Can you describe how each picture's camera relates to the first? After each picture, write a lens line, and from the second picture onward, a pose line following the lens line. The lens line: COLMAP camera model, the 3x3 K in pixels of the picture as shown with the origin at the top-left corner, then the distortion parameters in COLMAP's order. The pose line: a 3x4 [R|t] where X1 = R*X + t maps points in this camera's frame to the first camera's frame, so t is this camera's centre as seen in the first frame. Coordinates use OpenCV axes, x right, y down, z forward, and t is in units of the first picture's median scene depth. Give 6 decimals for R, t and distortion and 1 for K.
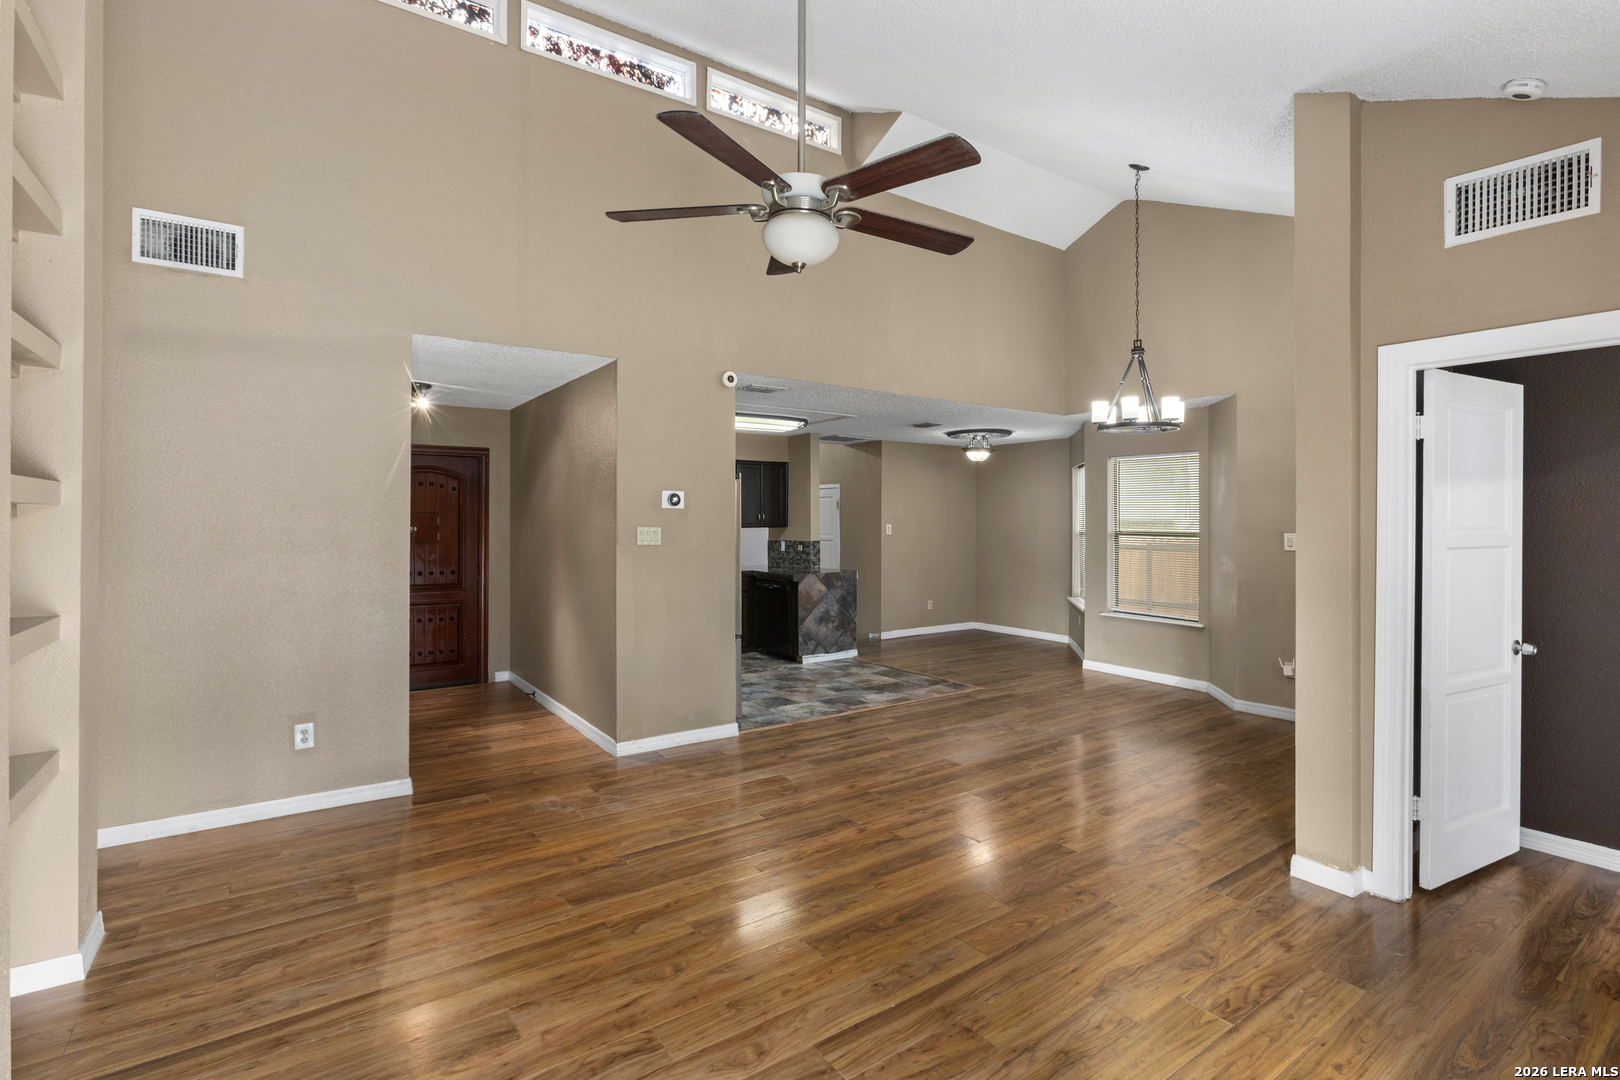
lens RADIAL K [[764.9, 0, 811.1], [0, 764.9, 522.7], [0, 0, 1]] dist [0.146010, 0.000038]
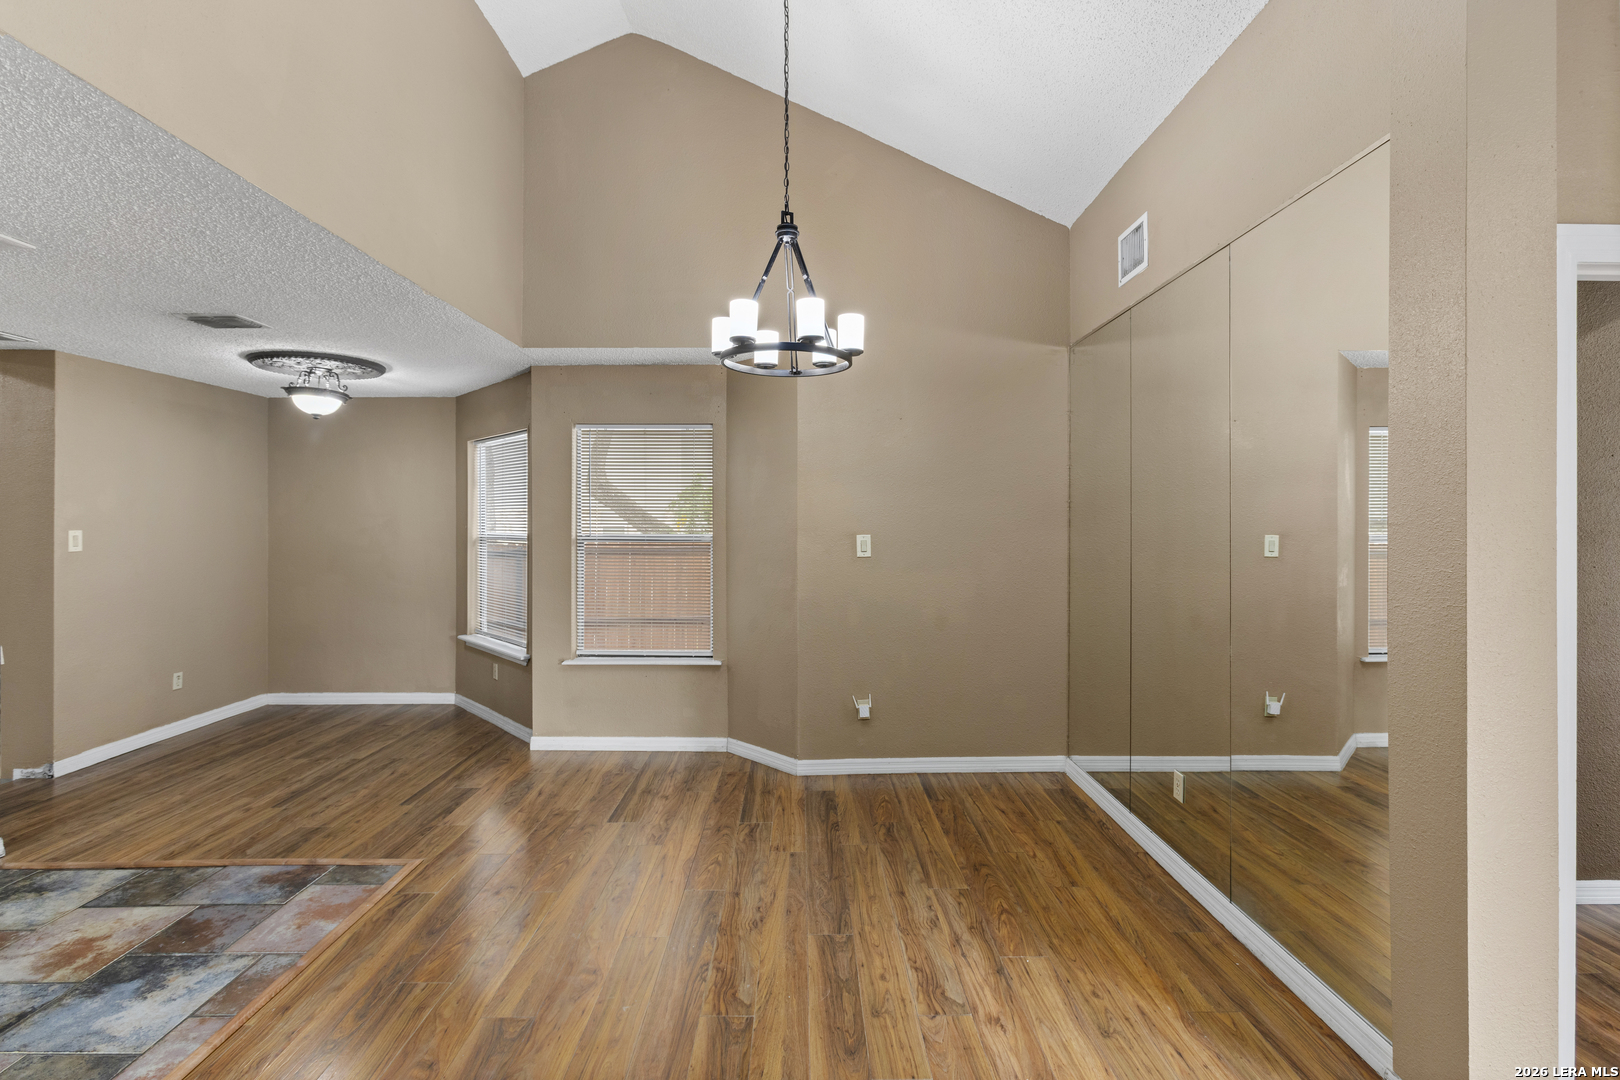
lens RADIAL K [[731.4, 0, 806.5], [0, 731.4, 517.8], [0, 0, 1]] dist [-0.001844, 0.000704]
pose [[0.567073, -0.000948, 0.823667, -0.016981], [0.007092, 0.999968, -0.003732, -0.000897], [-0.823637, 0.007958, 0.567061, 0.426031]]
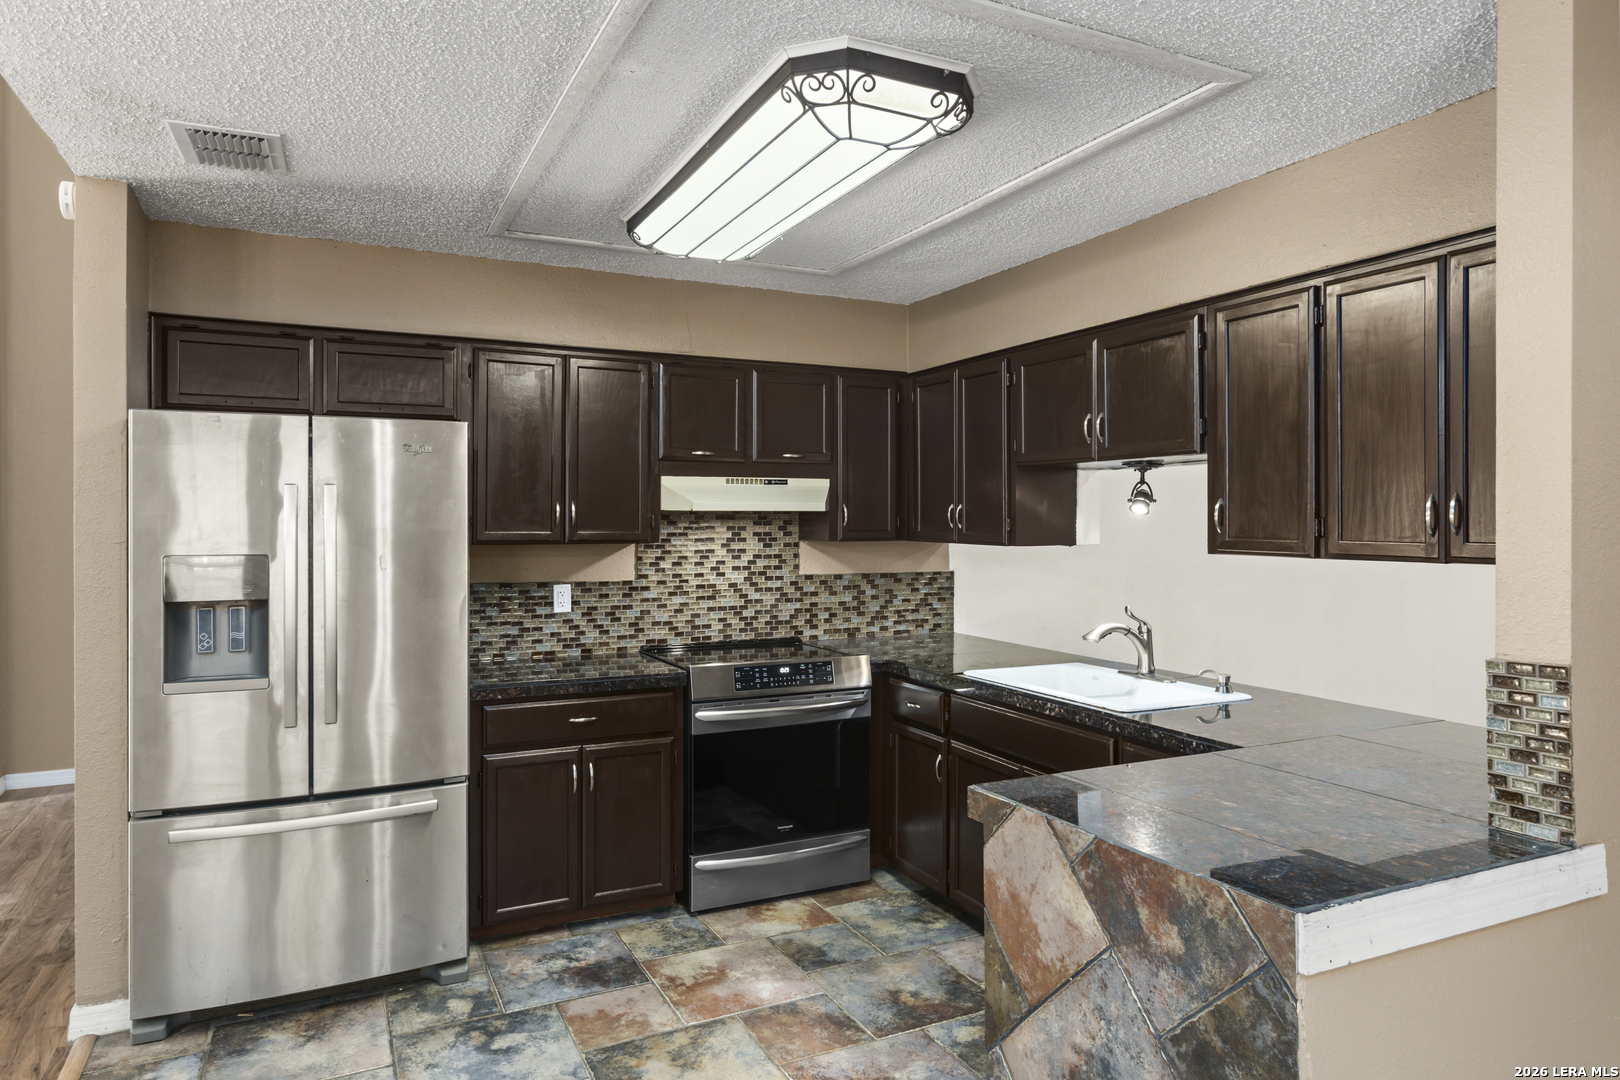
lens RADIAL K [[990.7, 0, 796.8], [0, 990.7, 525.0], [0, 0, 1]] dist [0.005814, 0.001918]
pose [[-0.154012, 0.003942, -0.988061, 0.241050], [-0.004363, 0.999980, 0.004670, -0.004414], [0.988059, 0.005030, -0.153991, 0.939481]]
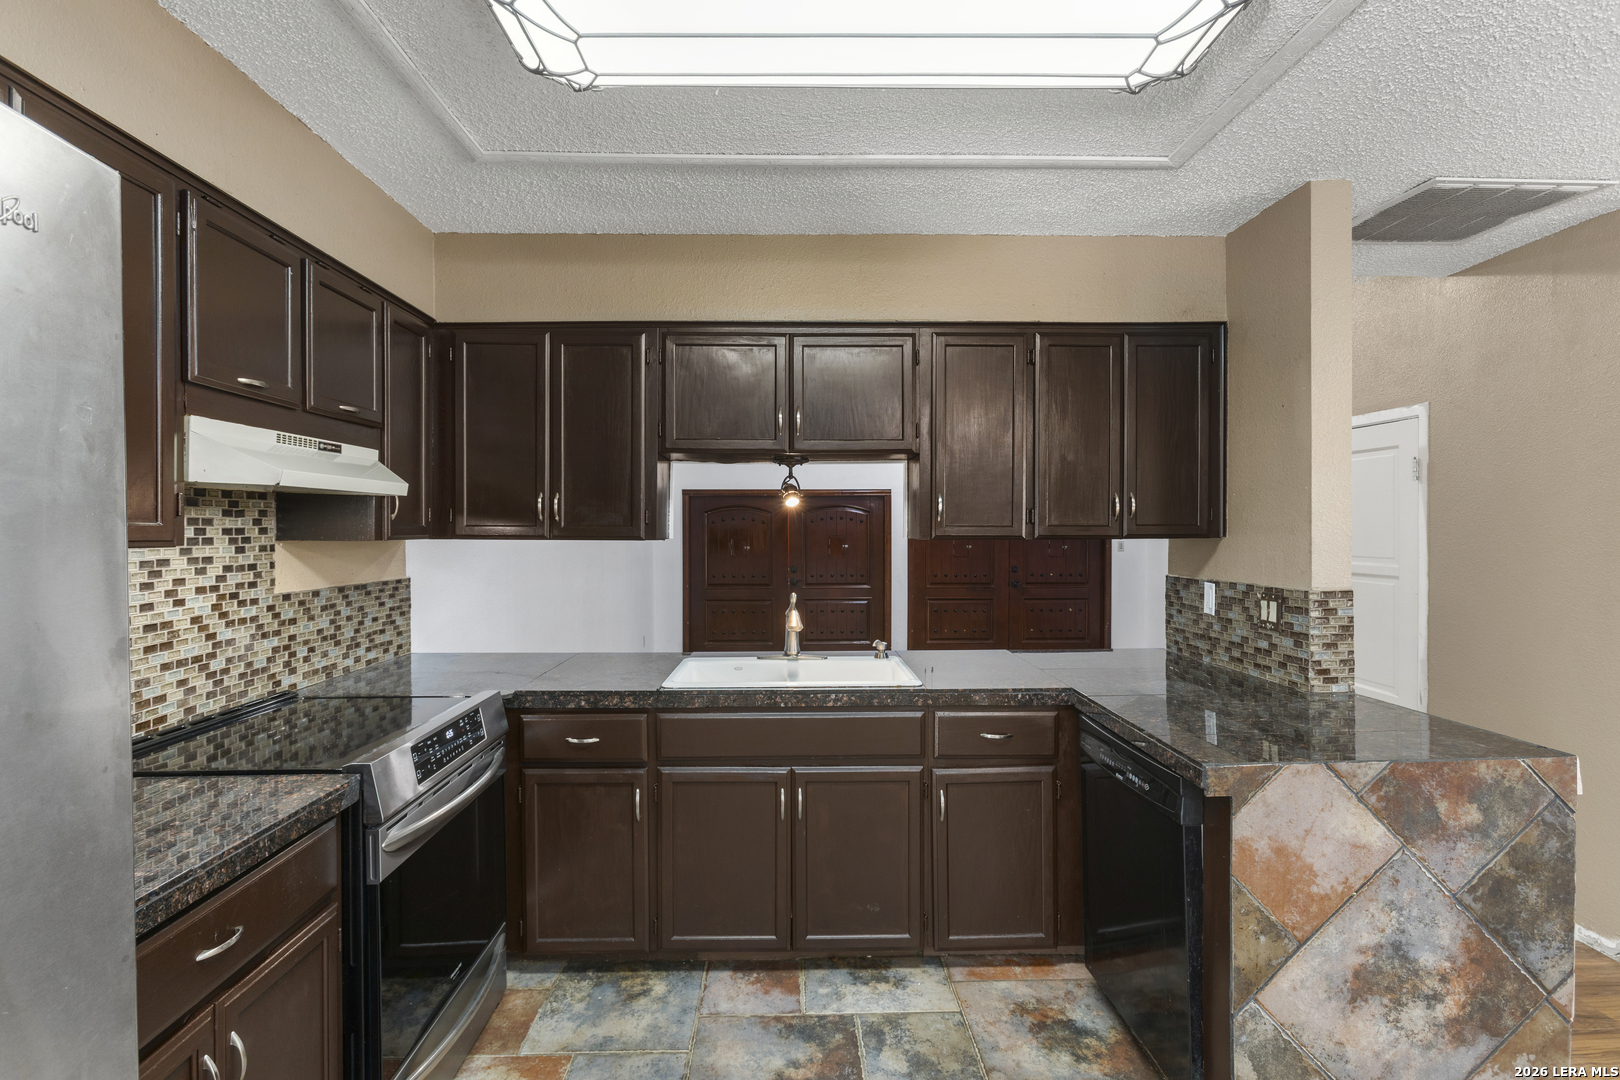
lens RADIAL K [[804.9, 0, 803.5], [0, 804.9, 536.3], [0, 0, 1]] dist [-0.001923, -0.000352]
pose [[0.833434, 0.002406, -0.552614, 0.006958], [0.001495, 0.999977, 0.006608, 0.003552], [0.552617, -0.006333, 0.833411, 0.712484]]
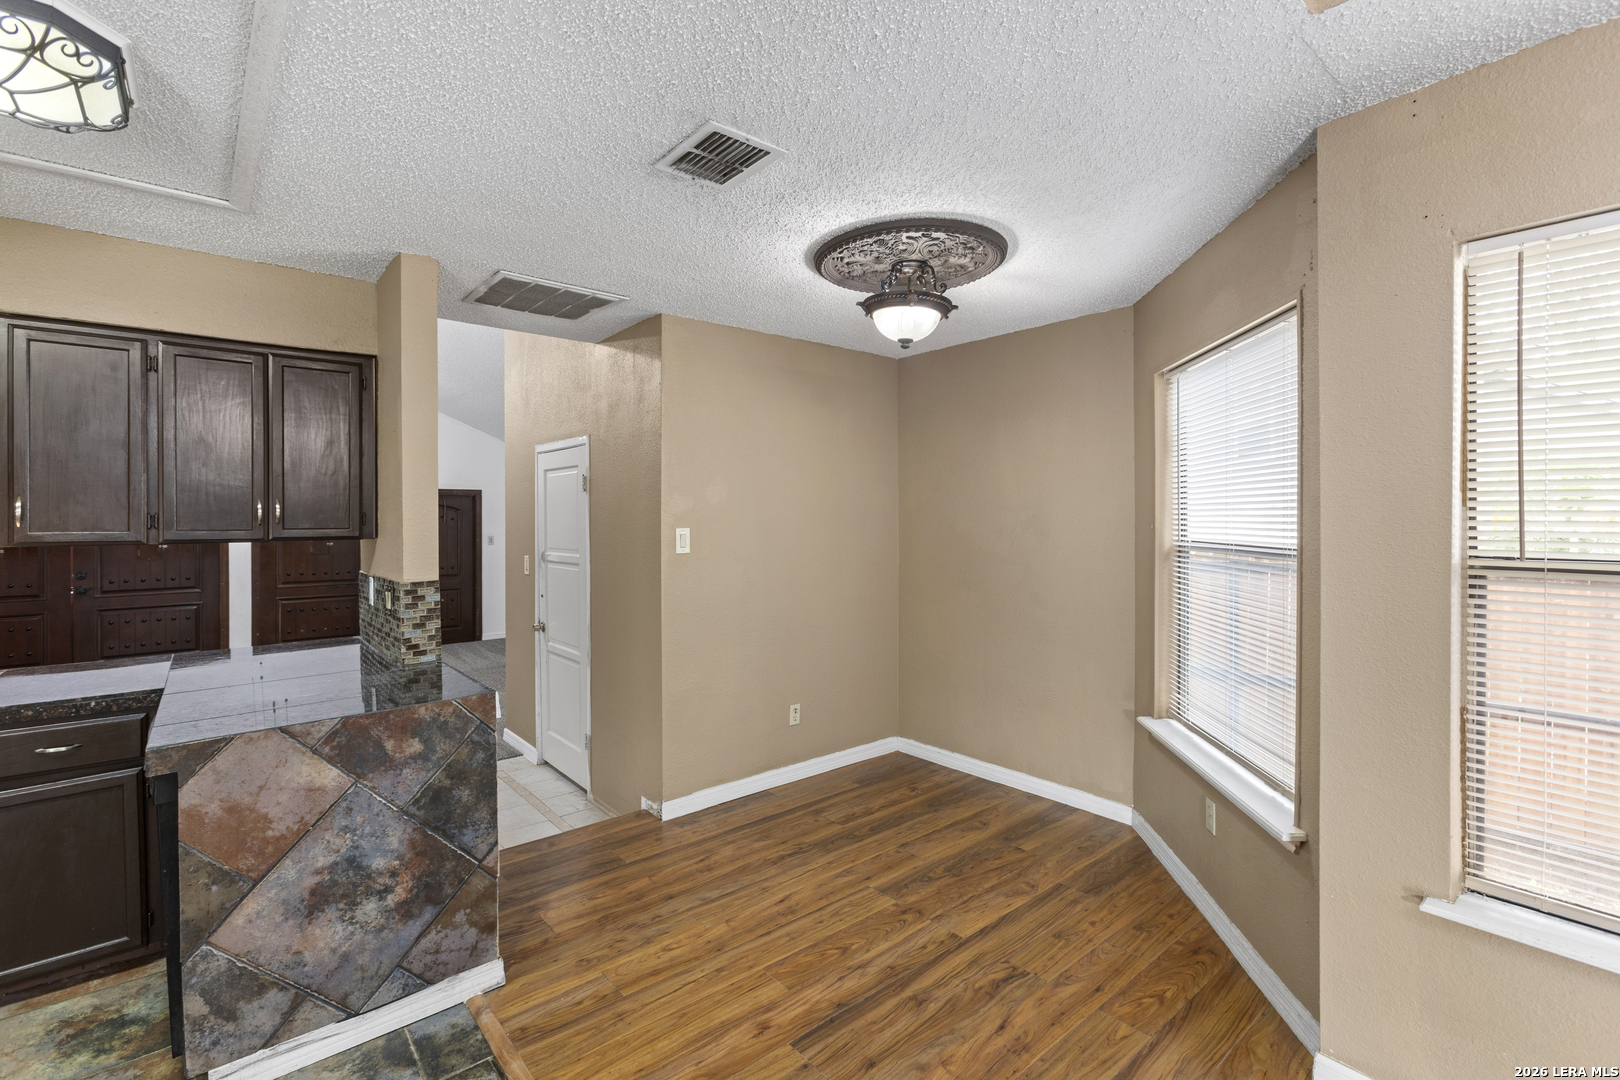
lens RADIAL K [[726.4, 0, 811.3], [0, 726.4, 523.6], [0, 0, 1]] dist [0.001475, 0.001602]
pose [[0.995589, -0.005730, 0.093650, 0.152608], [0.005526, 0.999982, 0.002436, -0.000817], [-0.093662, -0.001908, 0.995602, 0.714174]]
